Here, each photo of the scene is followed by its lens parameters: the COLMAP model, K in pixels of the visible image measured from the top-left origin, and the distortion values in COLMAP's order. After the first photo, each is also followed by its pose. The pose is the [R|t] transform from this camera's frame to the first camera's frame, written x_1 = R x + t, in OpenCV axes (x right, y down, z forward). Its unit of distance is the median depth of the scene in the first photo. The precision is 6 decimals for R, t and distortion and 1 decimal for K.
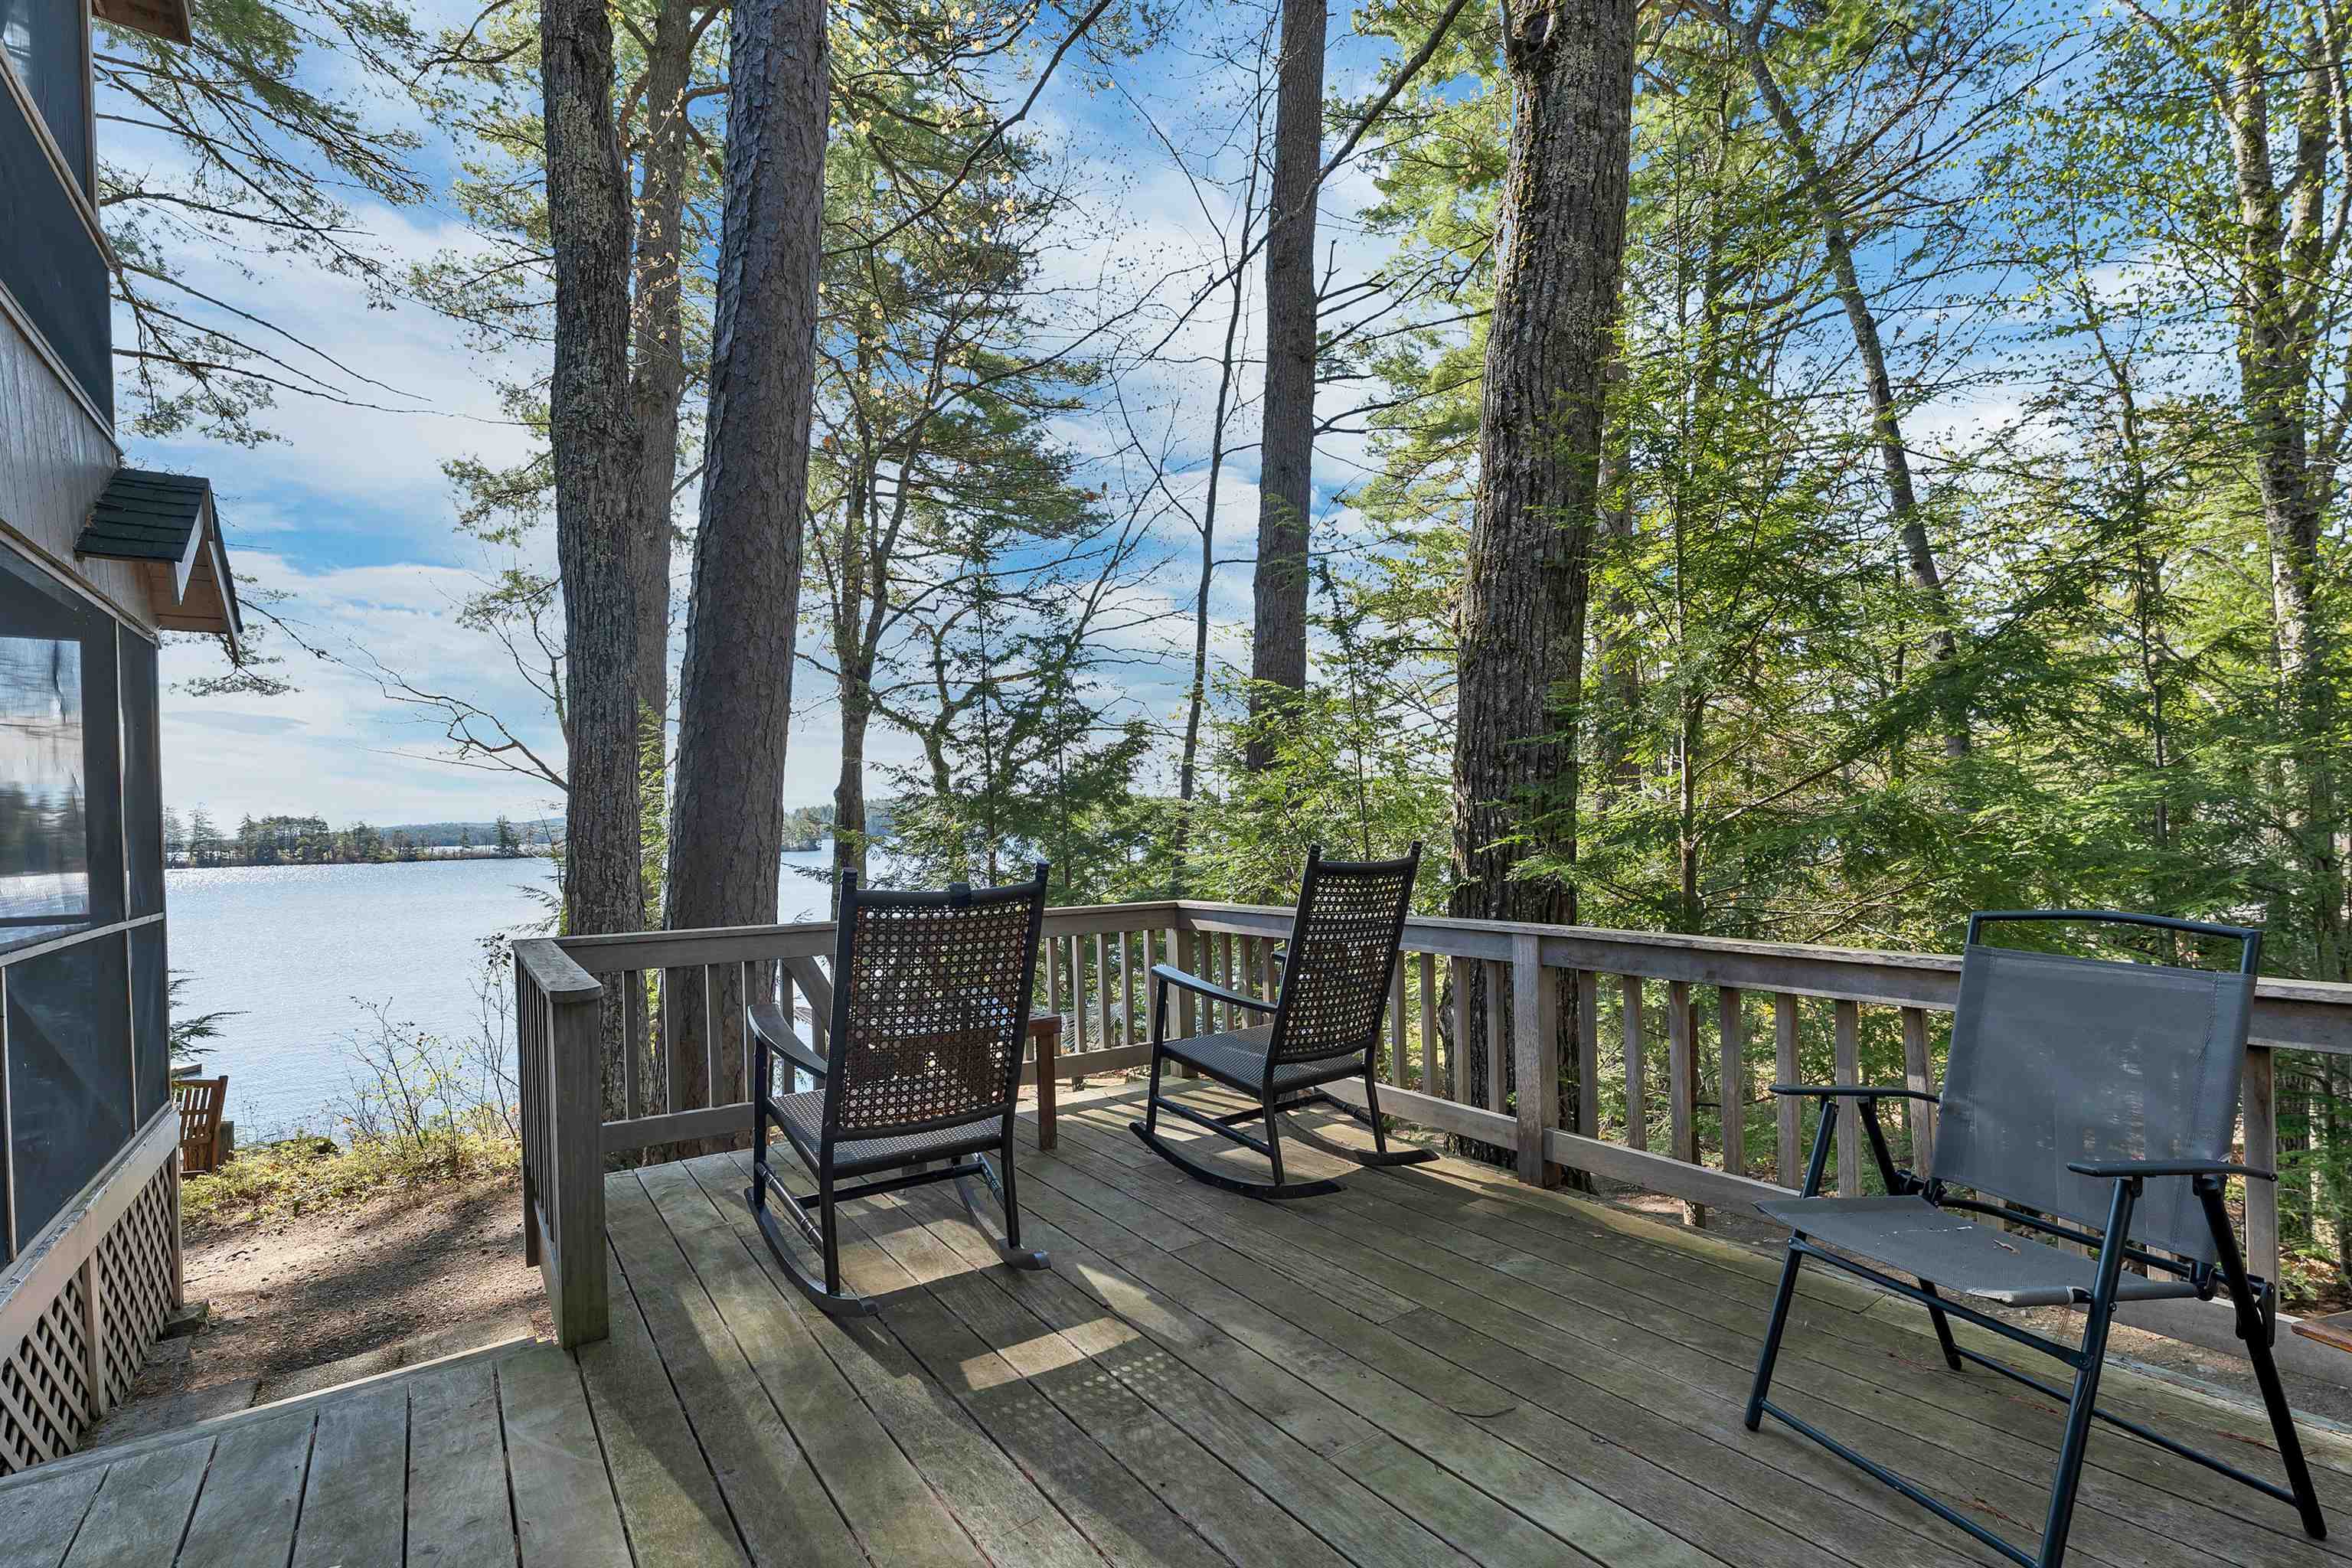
lens RADIAL K [[1050.7, 0, 1175.5], [0, 1050.7, 843.3], [0, 0, 1]] dist [0.000443, 0.000236]
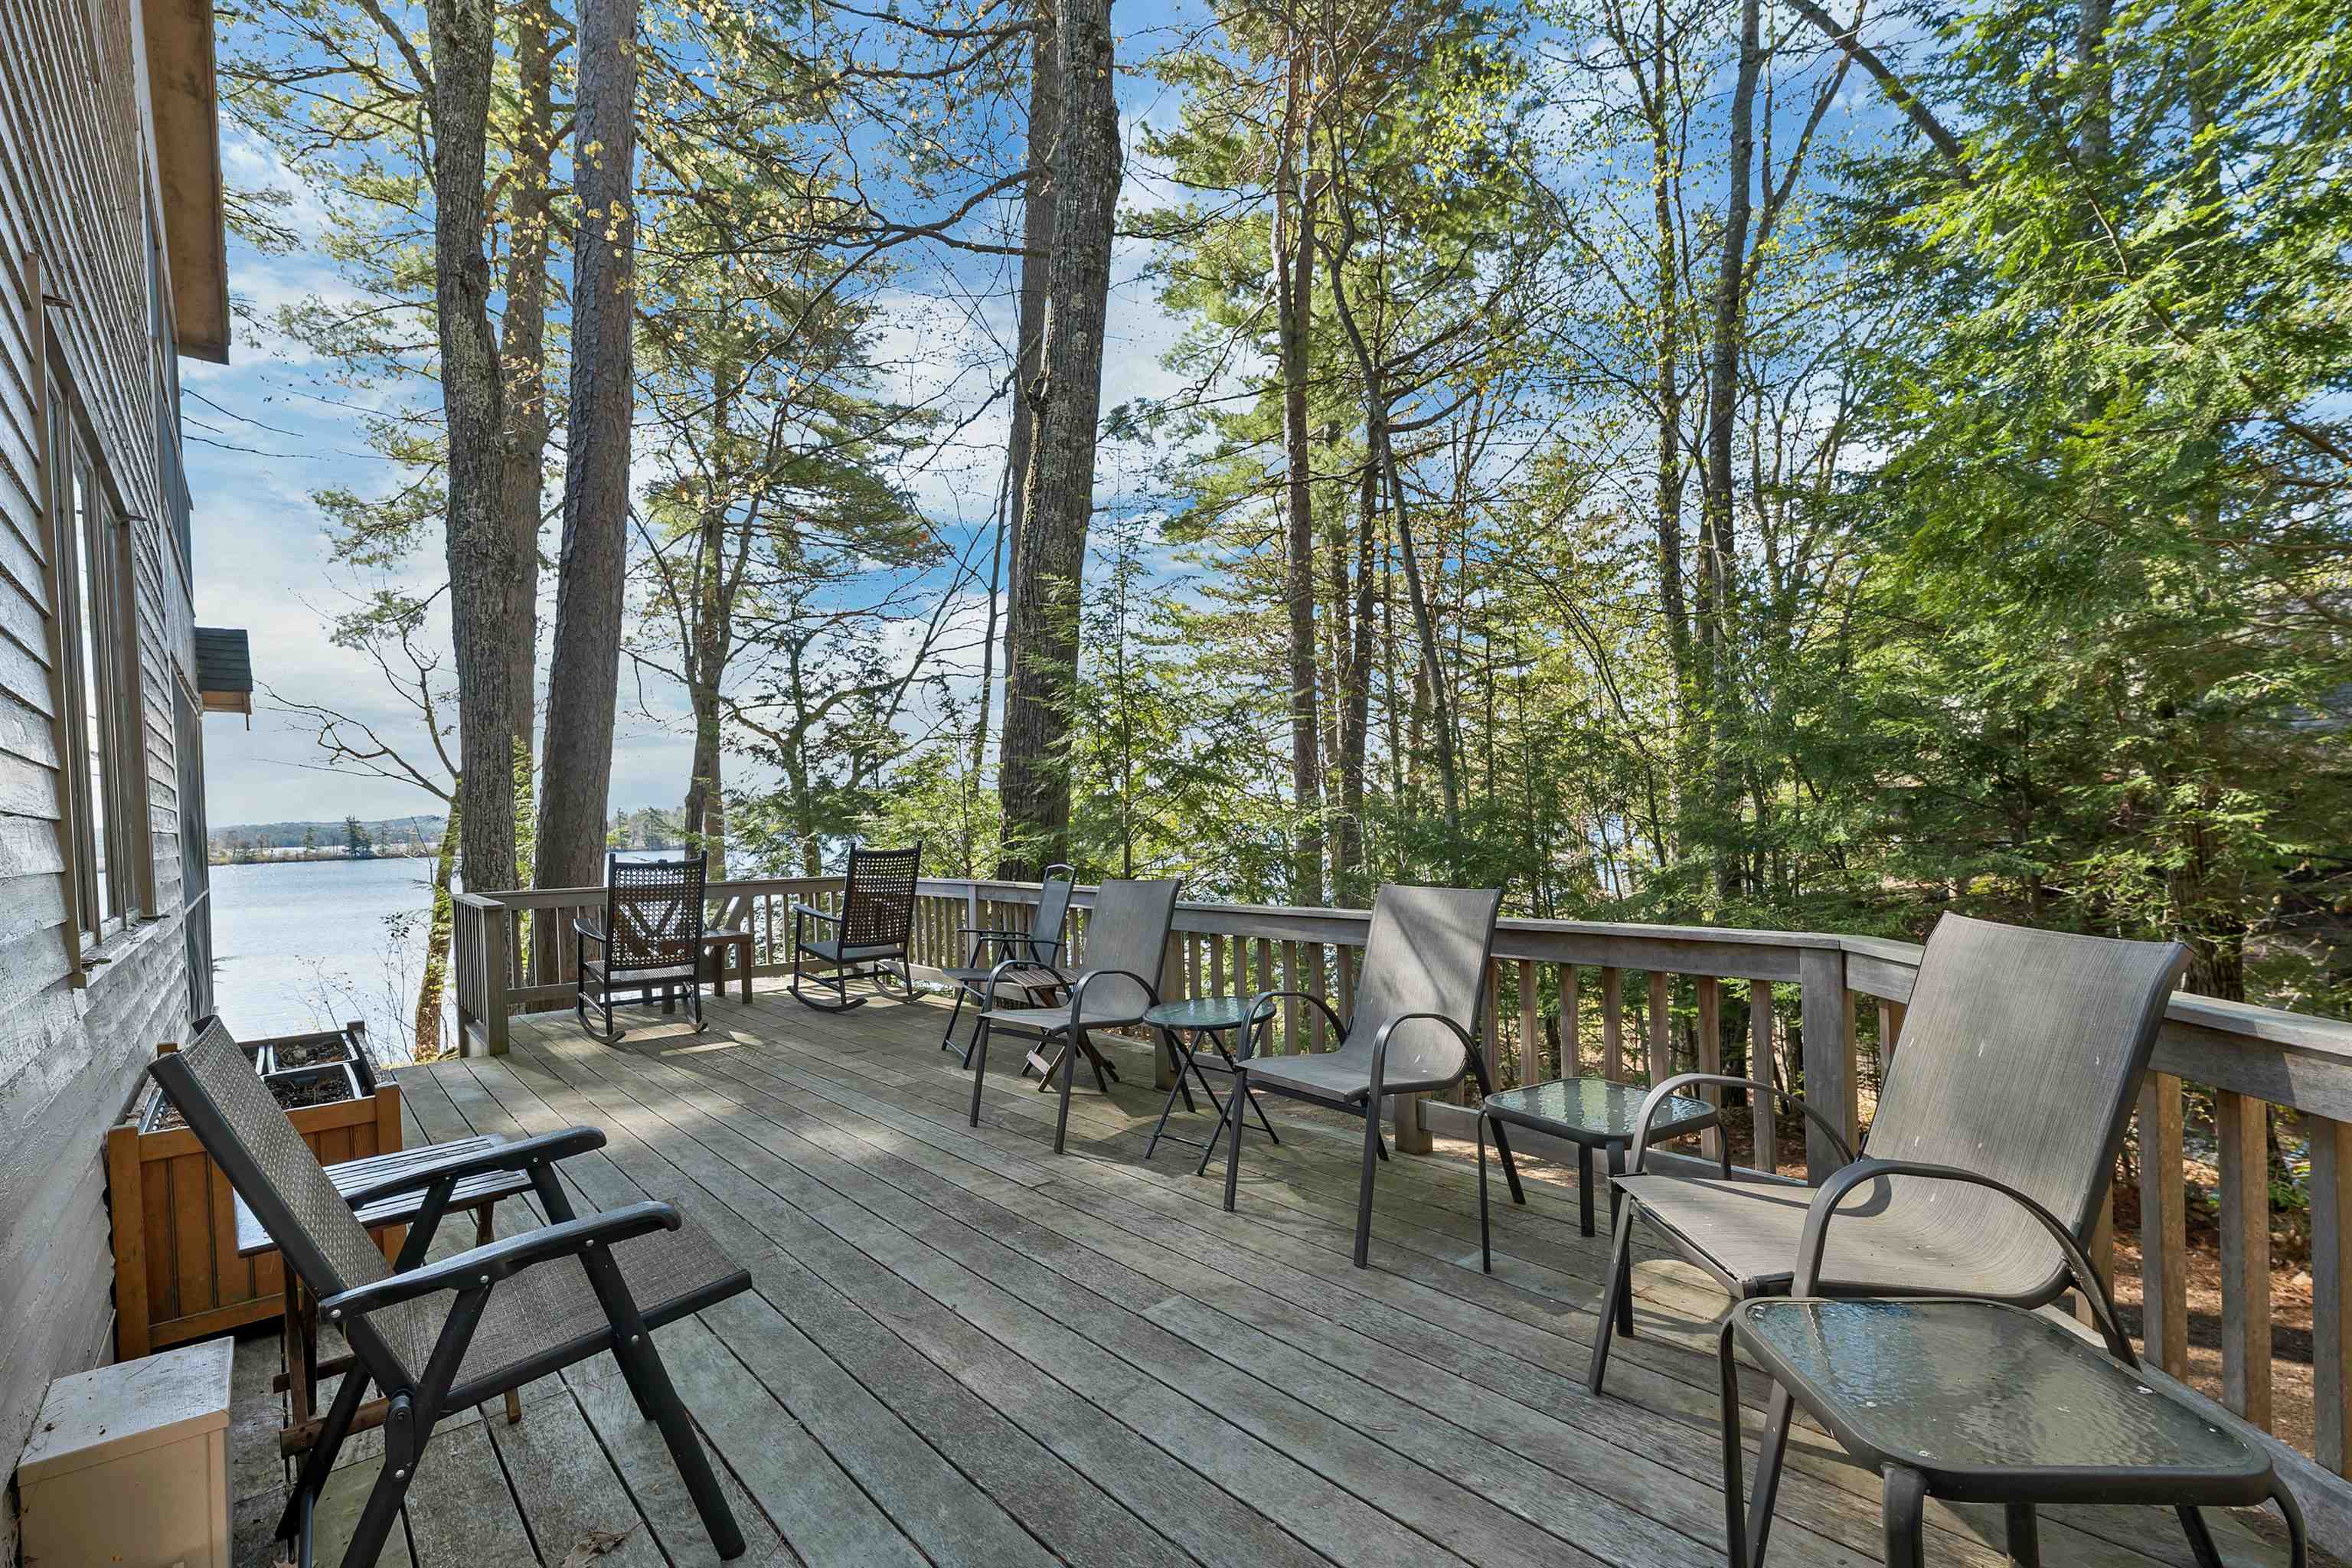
lens RADIAL K [[1050.7, 0, 1175.5], [0, 1050.7, 843.3], [0, 0, 1]] dist [0.000443, 0.000236]
pose [[0.995422, -0.005955, 0.095387, 0.079612], [0.005599, 0.999976, 0.003999, -0.000175], [-0.095409, -0.003446, 0.995432, -0.163169]]
